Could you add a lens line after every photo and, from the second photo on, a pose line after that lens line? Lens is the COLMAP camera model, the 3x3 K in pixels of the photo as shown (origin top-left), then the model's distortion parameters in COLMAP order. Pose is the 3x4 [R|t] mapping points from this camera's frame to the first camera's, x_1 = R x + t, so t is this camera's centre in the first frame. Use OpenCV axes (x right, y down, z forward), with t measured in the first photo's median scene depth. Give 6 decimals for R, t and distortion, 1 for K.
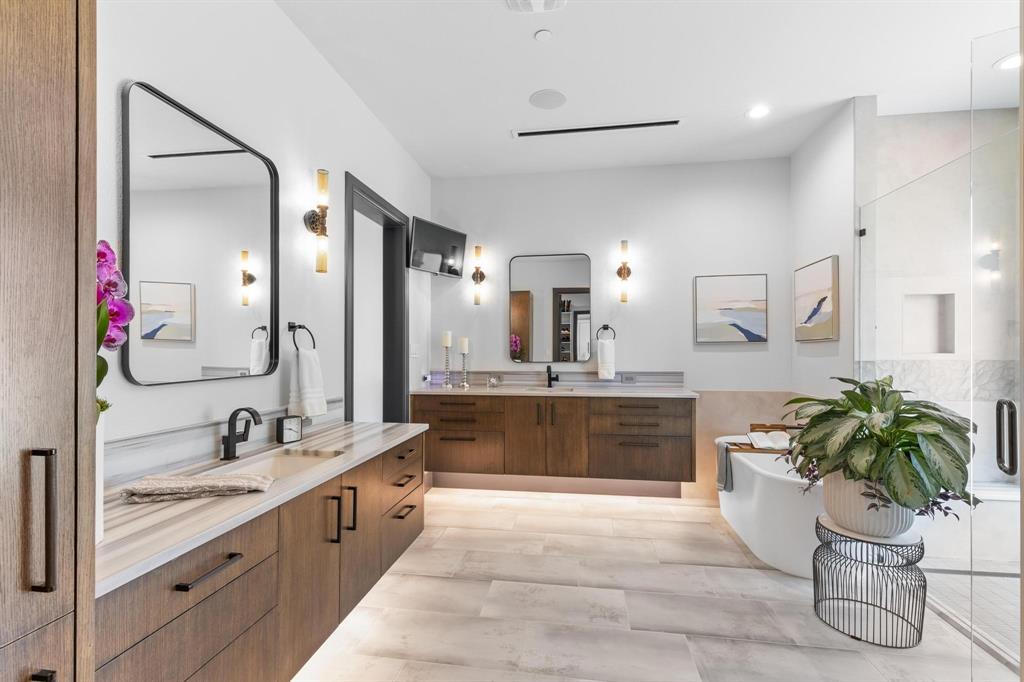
lens RADIAL K [[463.9, 0, 505.6], [0, 463.9, 346.1], [0, 0, 1]] dist [0.002681, -0.000623]
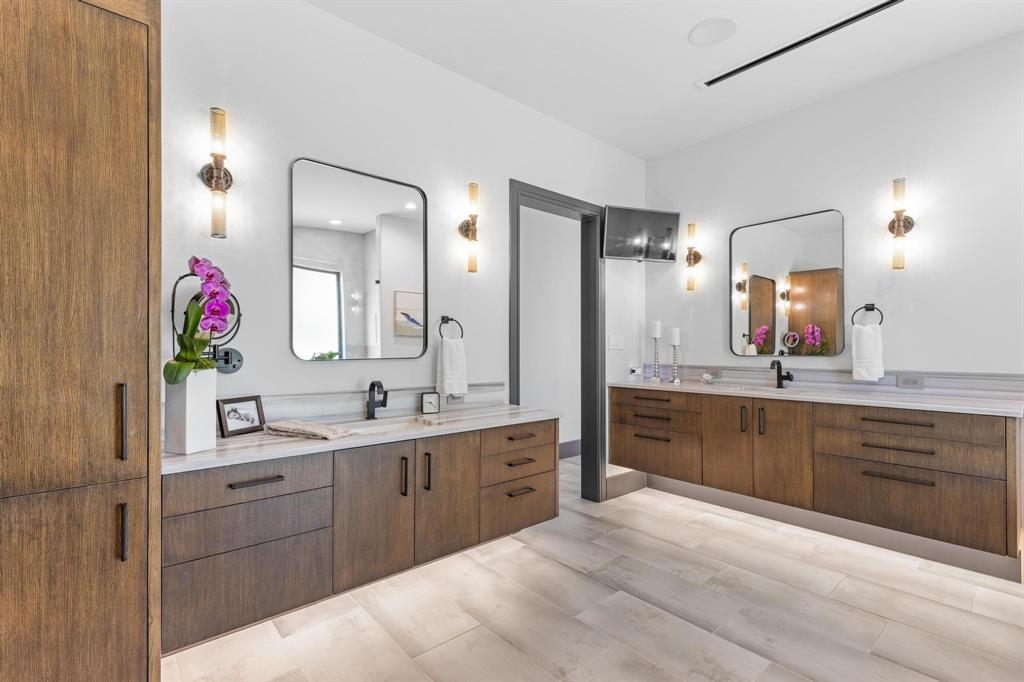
lens RADIAL K [[463.9, 0, 512.8], [0, 463.9, 343.7], [0, 0, 1]] dist [0.002681, -0.000623]
pose [[0.763843, -0.004437, -0.645387, 0.298083], [0.004059, 0.999990, -0.002070, 0.016130], [0.645389, -0.001038, 0.763853, 0.124933]]
